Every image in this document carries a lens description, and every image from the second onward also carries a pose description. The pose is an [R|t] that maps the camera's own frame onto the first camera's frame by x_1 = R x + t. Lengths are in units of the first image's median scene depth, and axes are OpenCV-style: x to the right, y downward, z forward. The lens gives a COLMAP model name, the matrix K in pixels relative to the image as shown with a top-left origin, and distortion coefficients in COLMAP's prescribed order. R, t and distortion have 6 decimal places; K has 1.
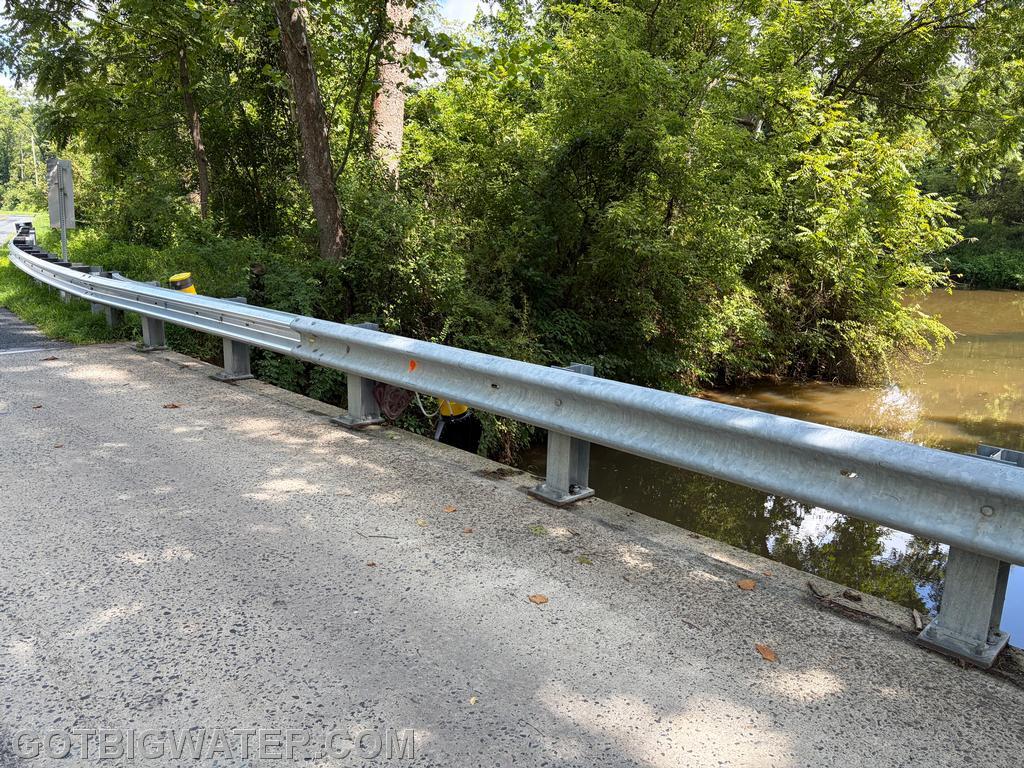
lens RADIAL K [[782.1, 0, 512.0], [0, 782.1, 385.1], [0, 0, 1]] dist [0.037232, -0.030555]
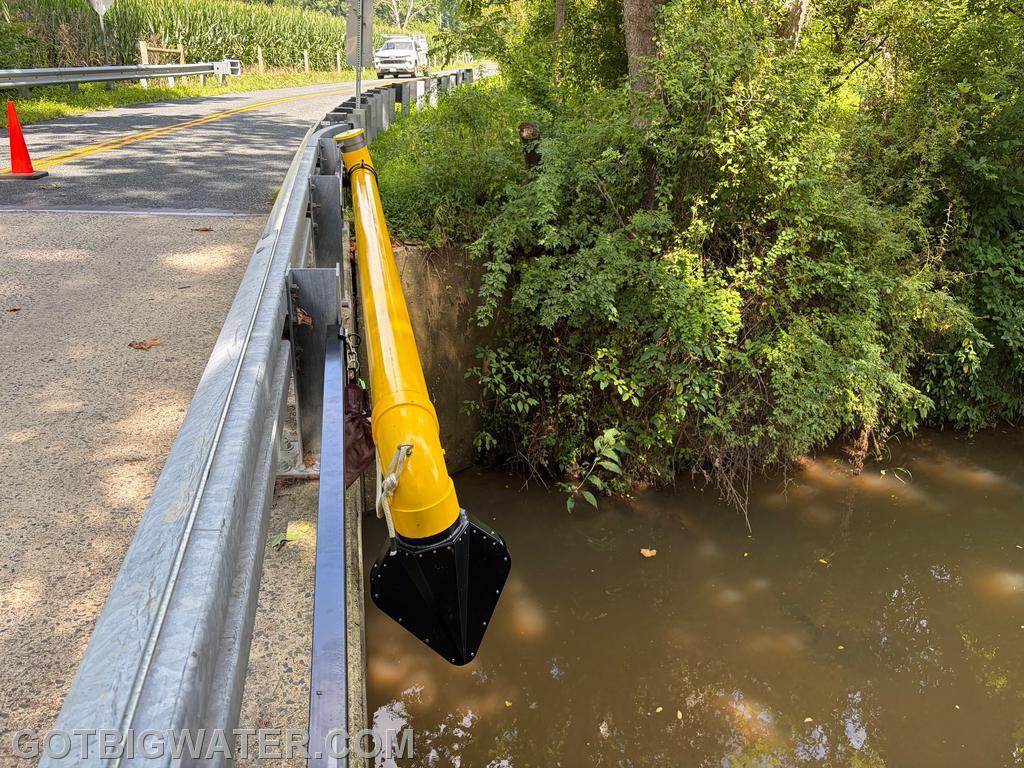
lens RADIAL K [[782.1, 0, 512.7], [0, 782.1, 379.5], [0, 0, 1]] dist [0.037232, -0.030555]
pose [[0.832774, 0.229565, -0.503774, 0.072545], [-0.144375, 0.968541, 0.202693, -0.059445], [0.534457, -0.096065, 0.839719, 0.304837]]
